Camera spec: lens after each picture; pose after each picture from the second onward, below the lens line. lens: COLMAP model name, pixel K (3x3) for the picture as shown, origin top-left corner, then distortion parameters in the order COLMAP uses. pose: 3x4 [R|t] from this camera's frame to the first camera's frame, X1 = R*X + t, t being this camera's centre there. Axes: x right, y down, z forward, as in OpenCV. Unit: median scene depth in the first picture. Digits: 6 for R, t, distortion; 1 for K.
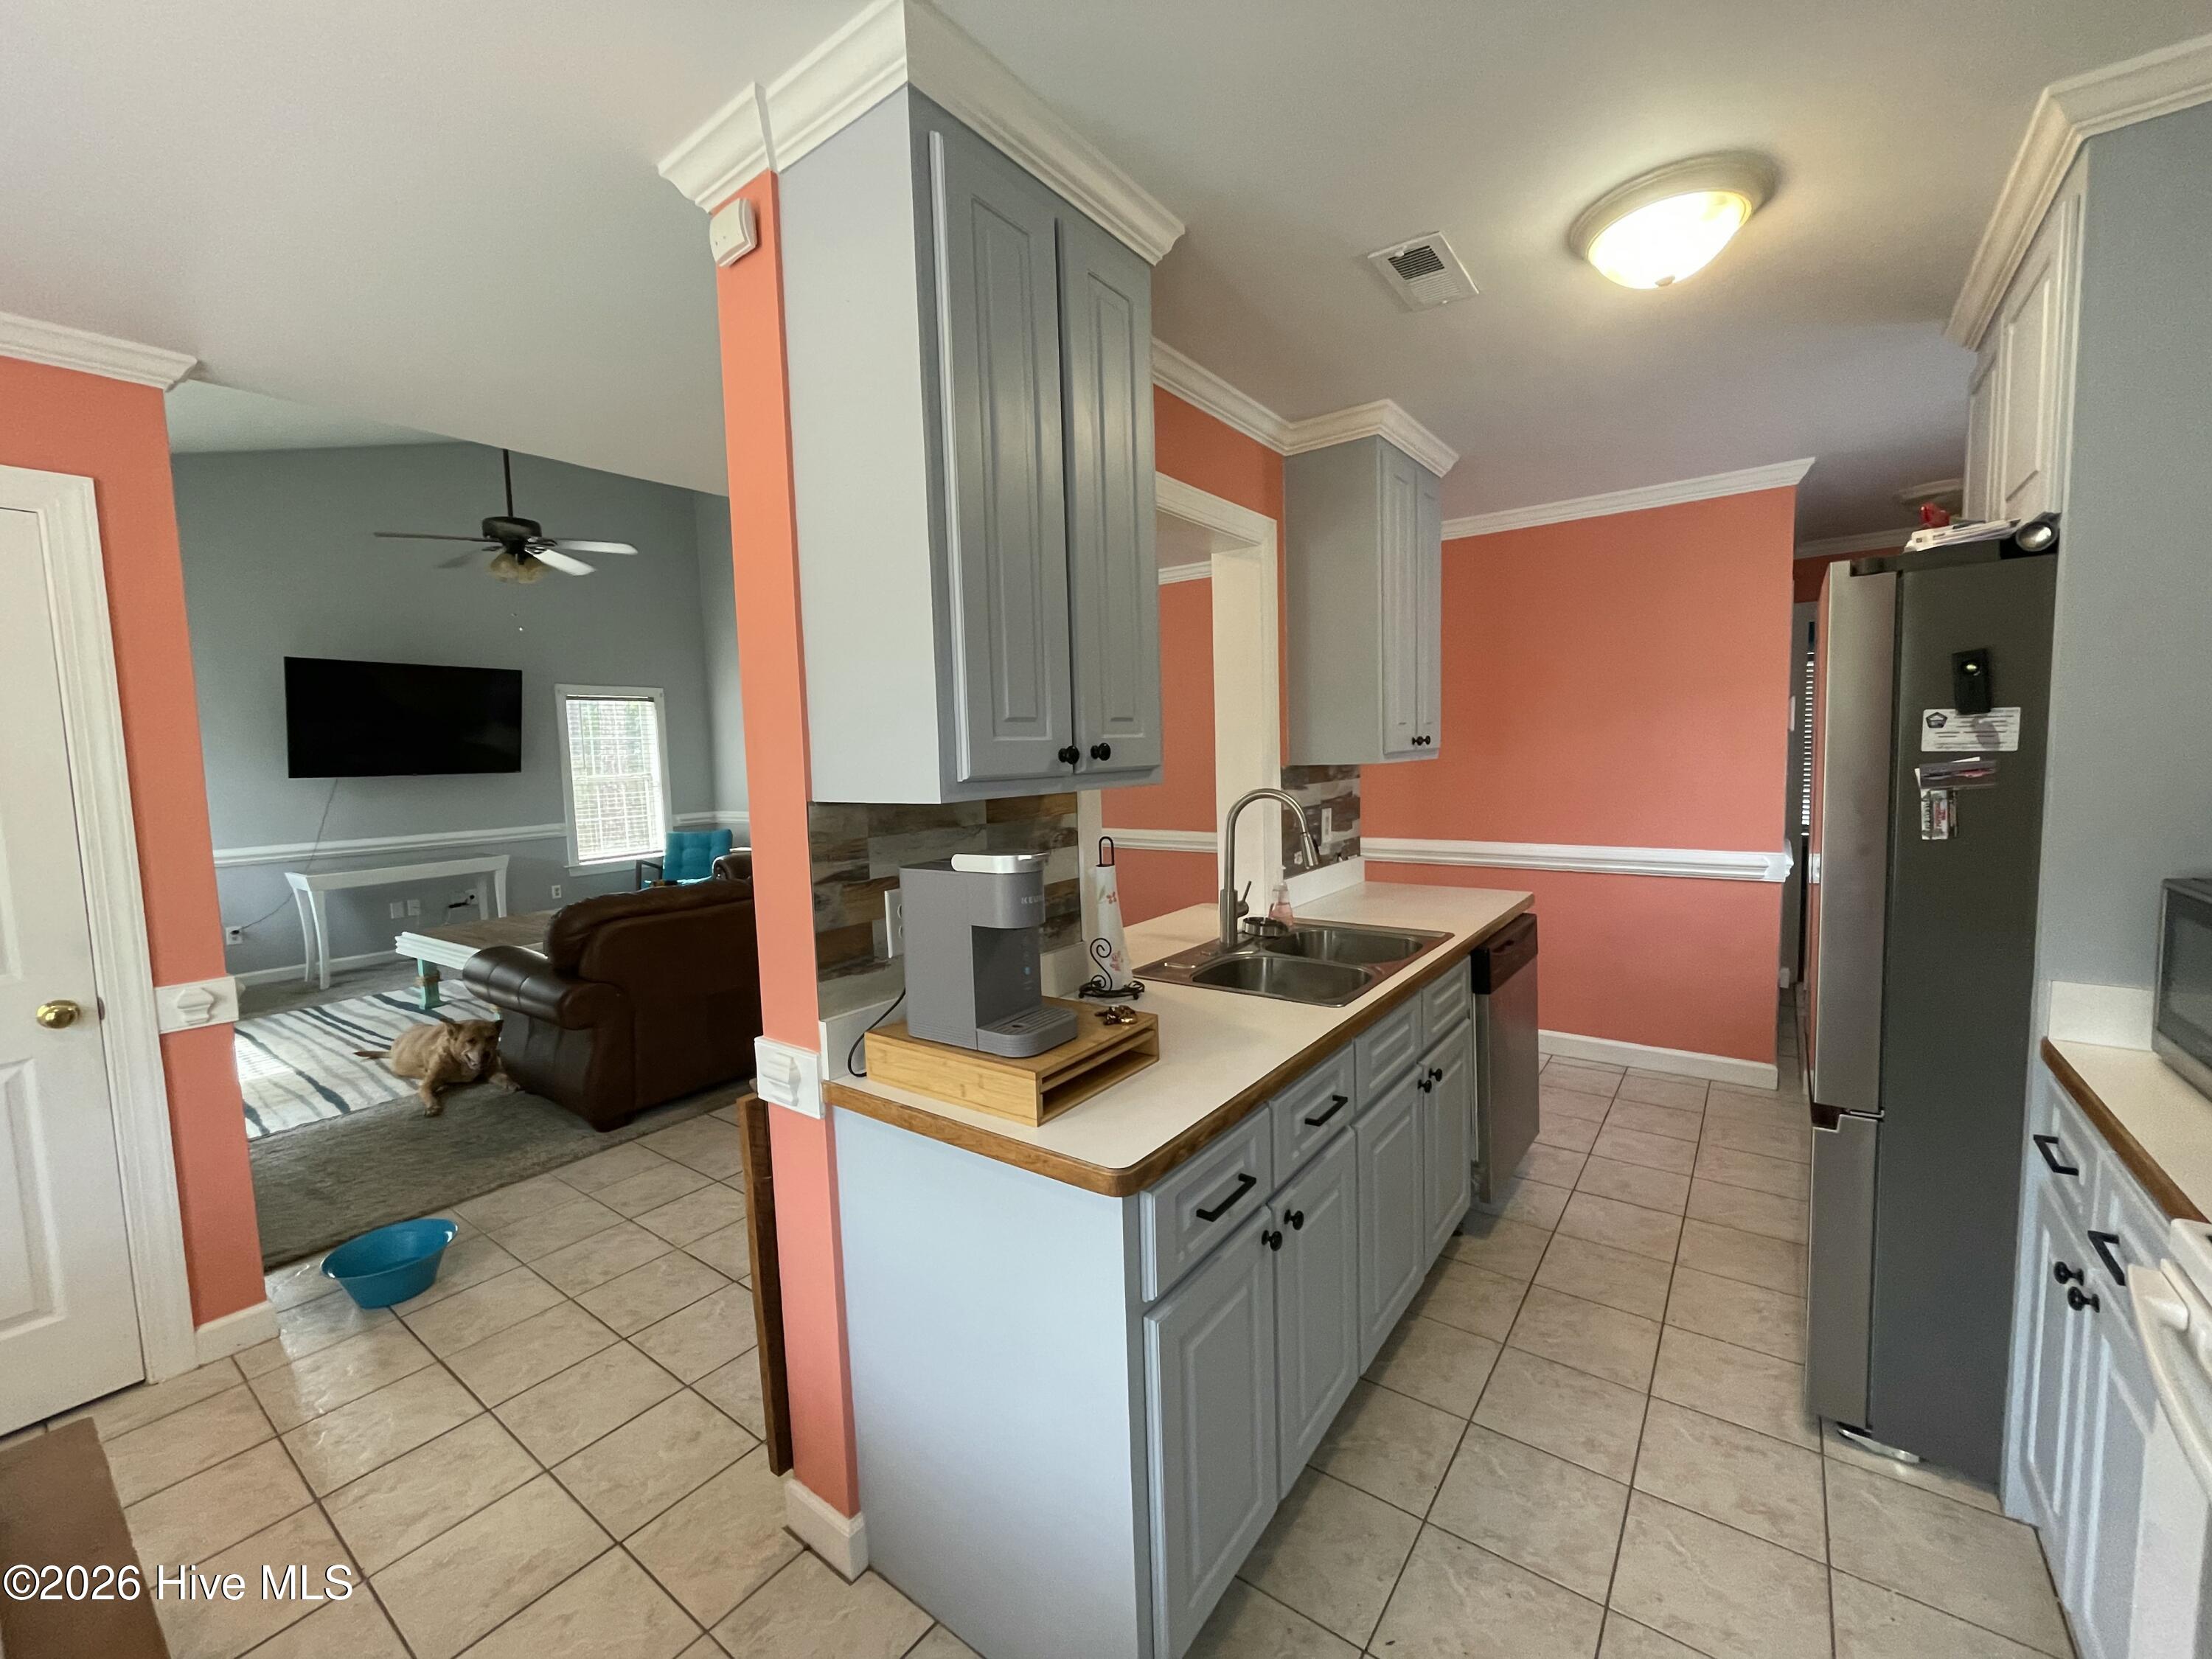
lens RADIAL K [[912.7, 0, 1090.5], [0, 912.7, 833.0], [0, 0, 1]] dist [-0.001727, 0.000580]
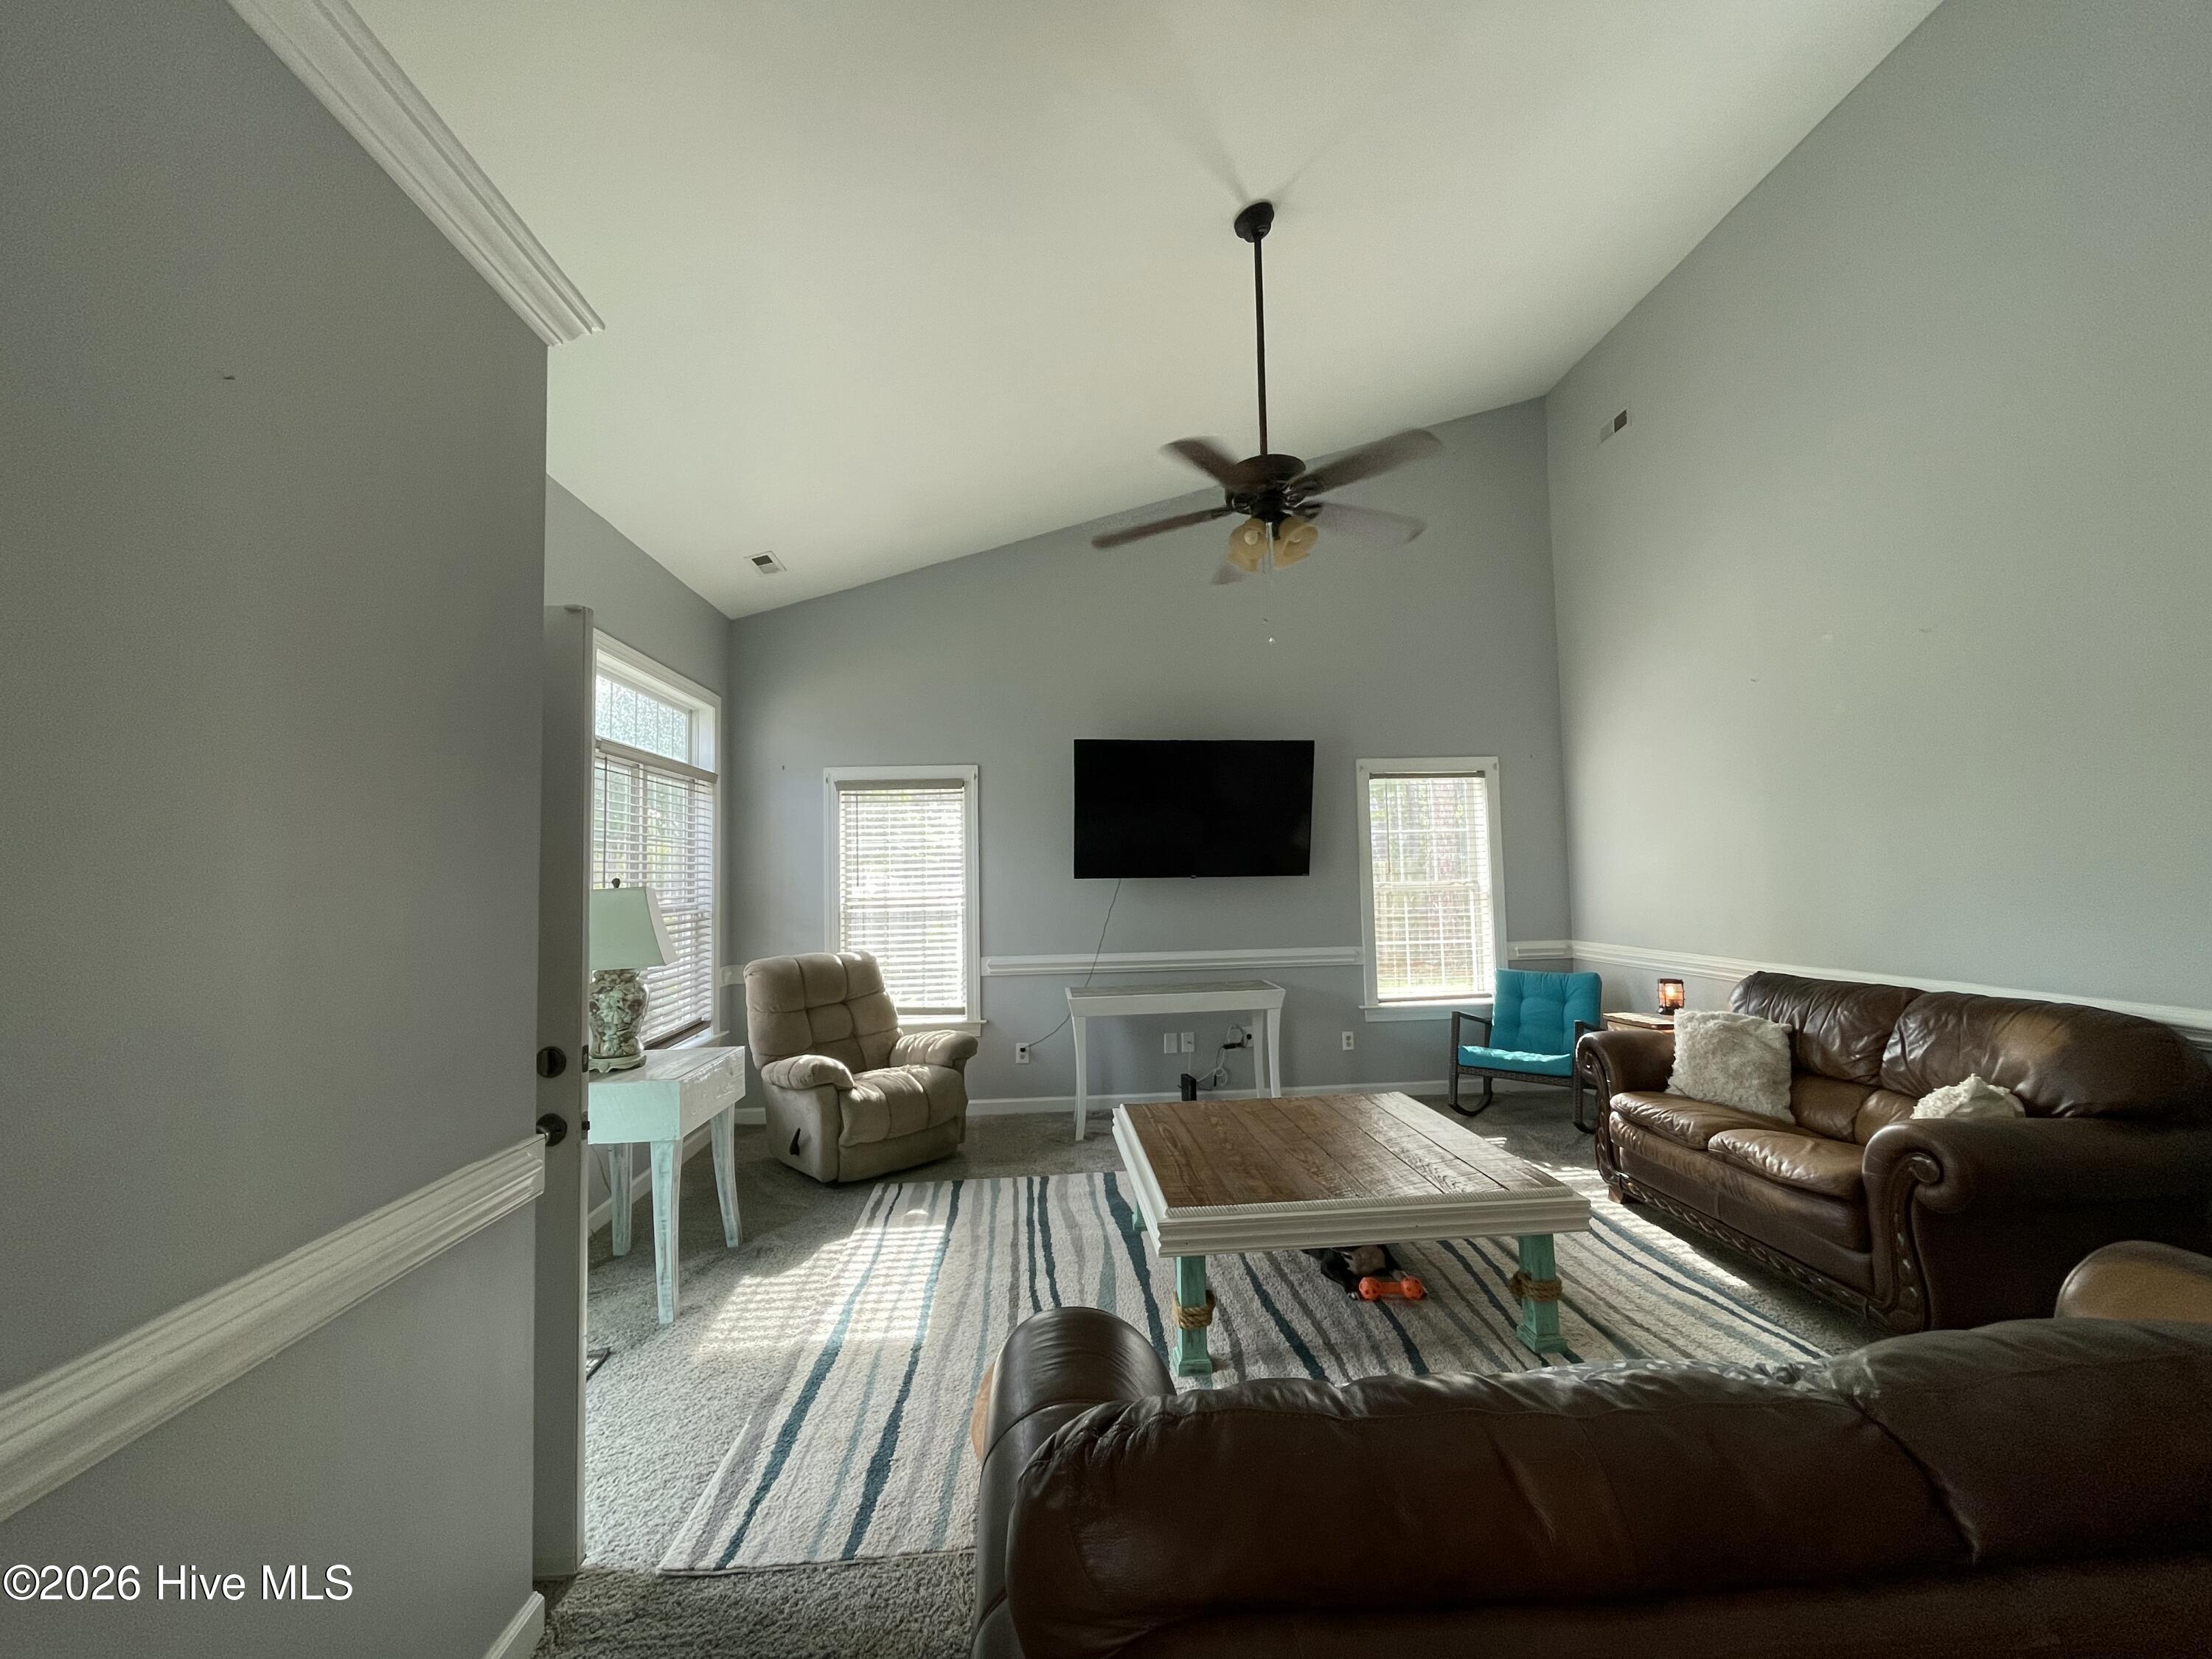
lens RADIAL K [[912.7, 0, 1115.6], [0, 912.7, 829.9], [0, 0, 1]] dist [-0.001727, 0.000580]
pose [[0.675717, -0.025414, -0.736723, -0.170543], [-0.065334, 0.993408, -0.094193, -0.022159], [0.734260, 0.111781, 0.669602, 0.360316]]
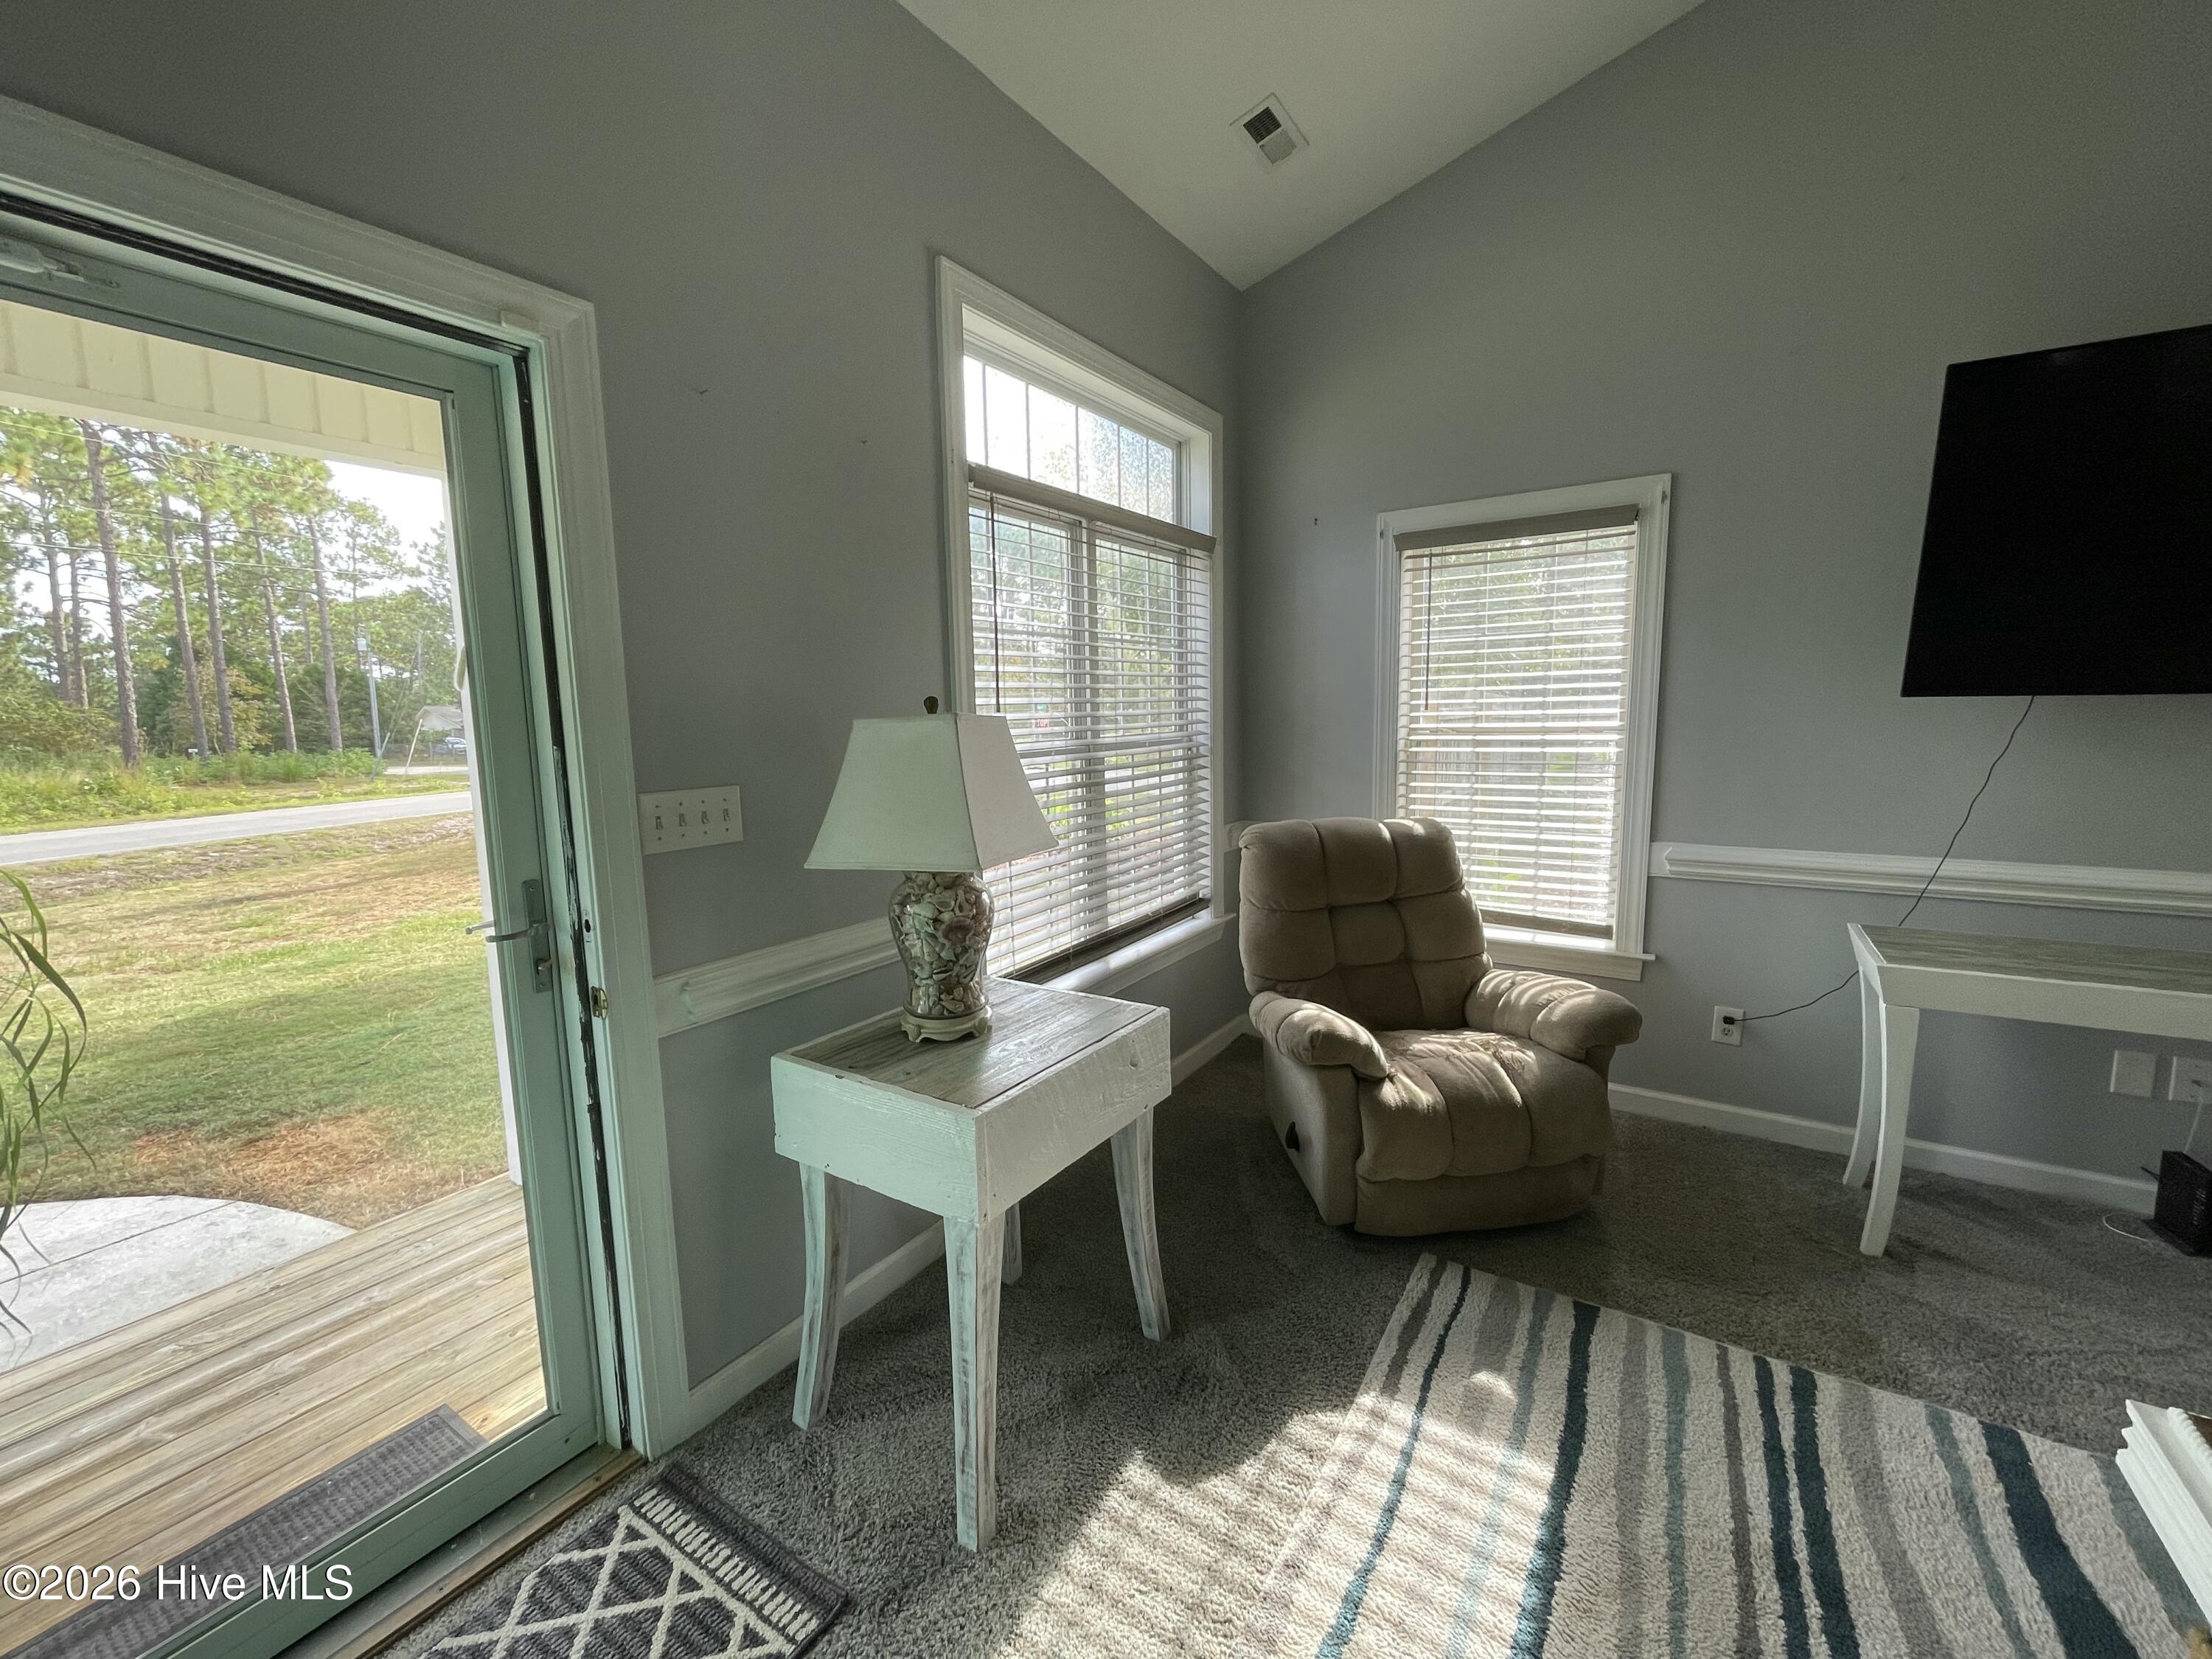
lens RADIAL K [[912.7, 0, 1104.8], [0, 912.7, 826.4], [0, 0, 1]] dist [-0.001727, 0.000580]
pose [[0.087440, 0.153085, -0.984337, -0.417005], [-0.075385, 0.986305, 0.146695, -0.029860], [0.993313, 0.061377, 0.097782, 0.507069]]
